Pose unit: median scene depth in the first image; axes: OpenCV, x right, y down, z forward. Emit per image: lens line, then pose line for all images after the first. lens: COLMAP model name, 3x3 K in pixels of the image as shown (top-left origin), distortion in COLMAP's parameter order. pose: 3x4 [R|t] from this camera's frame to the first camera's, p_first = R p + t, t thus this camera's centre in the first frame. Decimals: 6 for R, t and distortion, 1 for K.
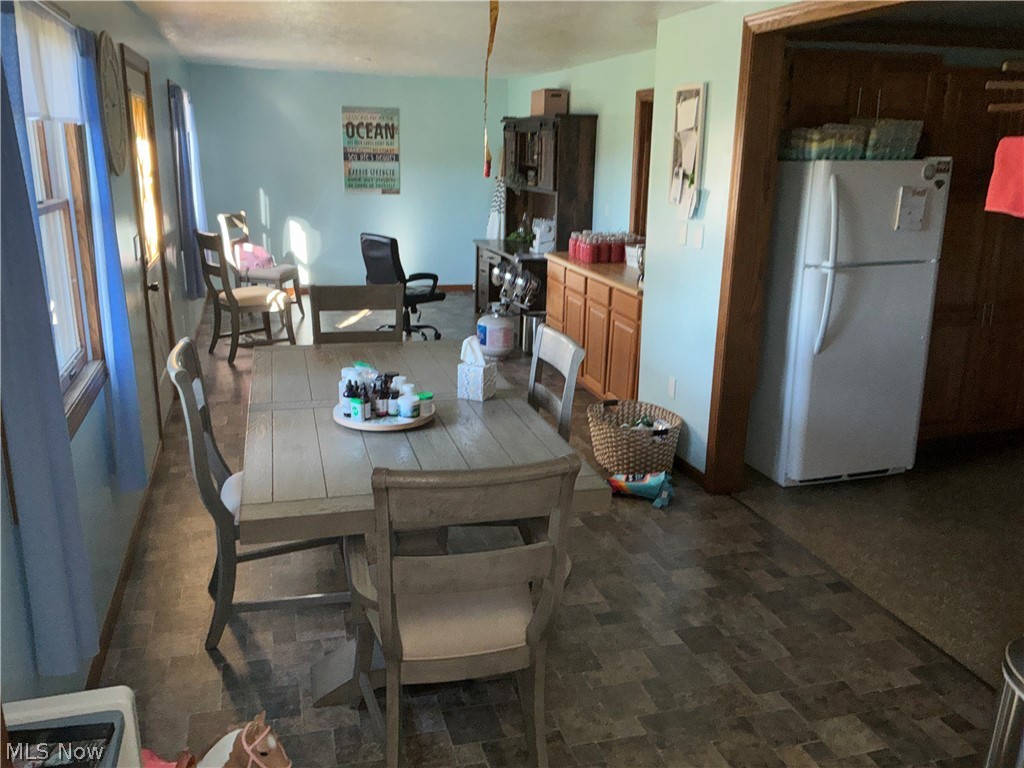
lens RADIAL K [[852.8, 0, 510.3], [0, 852.8, 393.6], [0, 0, 1]] dist [0.070571, -0.117502]
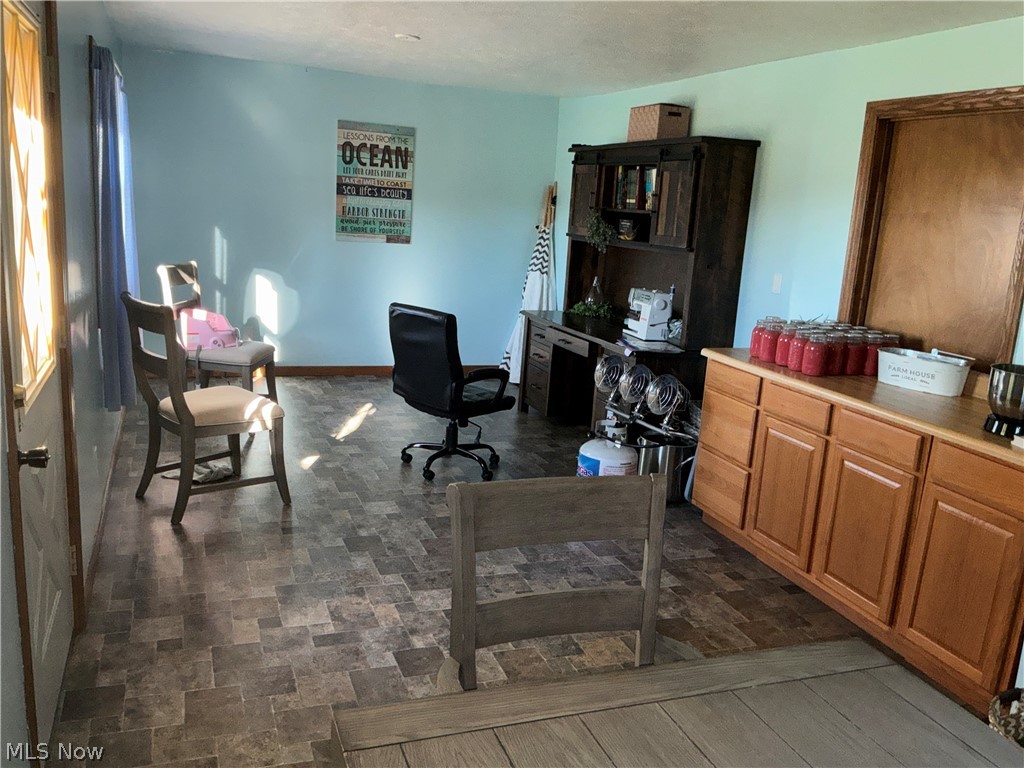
lens RADIAL K [[852.8, 0, 511.7], [0, 852.8, 386.7], [0, 0, 1]] dist [0.070571, -0.117502]
pose [[0.994917, 0.025248, 0.097479, -0.221891], [-0.019053, 0.997770, -0.063973, -0.131770], [-0.098876, 0.061790, 0.993179, 0.549379]]
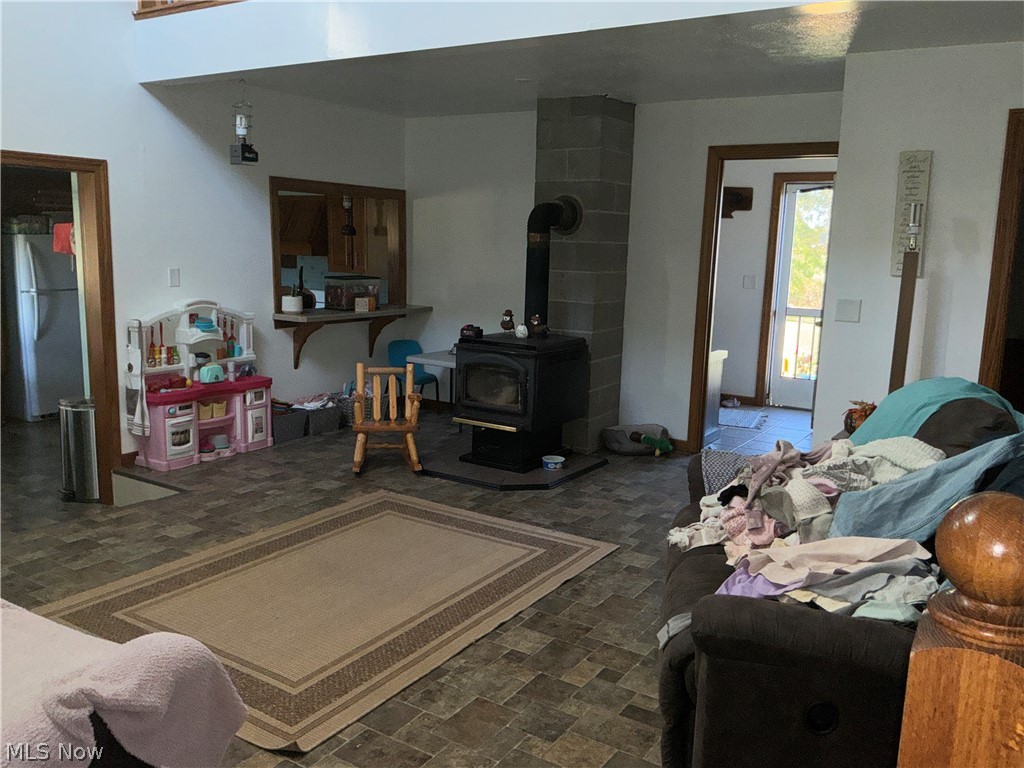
lens RADIAL K [[852.8, 0, 507.4], [0, 852.8, 380.8], [0, 0, 1]] dist [0.070571, -0.117502]
pose [[0.751118, -0.096930, 0.653013, -0.083469], [0.162798, 0.985810, -0.040928, 0.268411], [-0.639780, 0.137051, 0.756240, -0.964667]]
